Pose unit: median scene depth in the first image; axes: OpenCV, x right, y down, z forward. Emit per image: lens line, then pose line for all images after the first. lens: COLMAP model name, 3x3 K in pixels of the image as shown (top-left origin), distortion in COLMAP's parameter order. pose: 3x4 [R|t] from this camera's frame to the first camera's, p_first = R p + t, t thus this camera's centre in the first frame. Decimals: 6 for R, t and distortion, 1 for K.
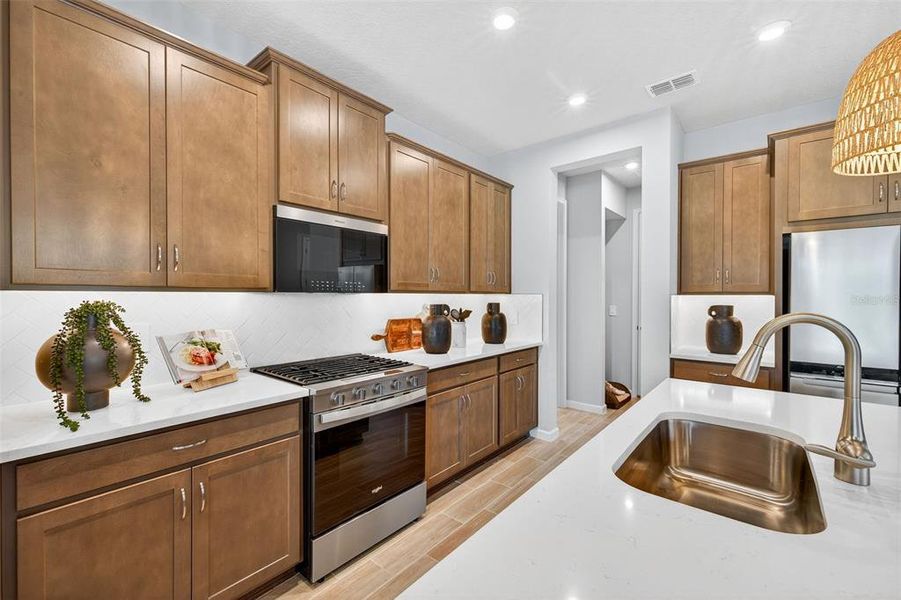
lens RADIAL K [[369.2, 0, 450.5], [0, 369.2, 300.0], [0, 0, 1]] dist [-0.002635, -0.000513]
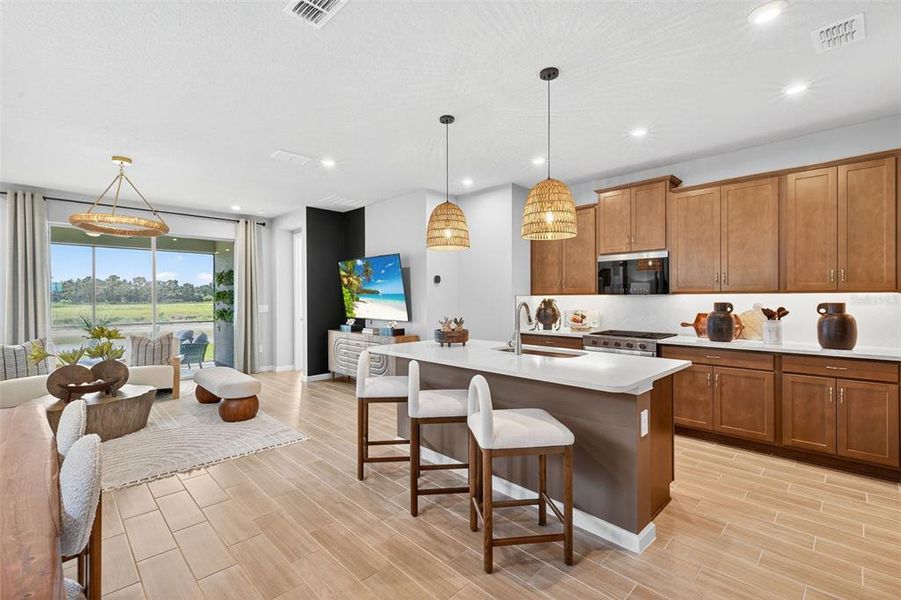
lens RADIAL K [[408.0, 0, 446.9], [0, 408.0, 298.7], [0, 0, 1]] dist [0.000628, 0.000516]
pose [[-0.095730, -0.007841, -0.995376, 1.699449], [-0.011937, 0.999906, -0.006729, 0.025402], [0.995336, 0.011238, -0.095815, 0.252525]]
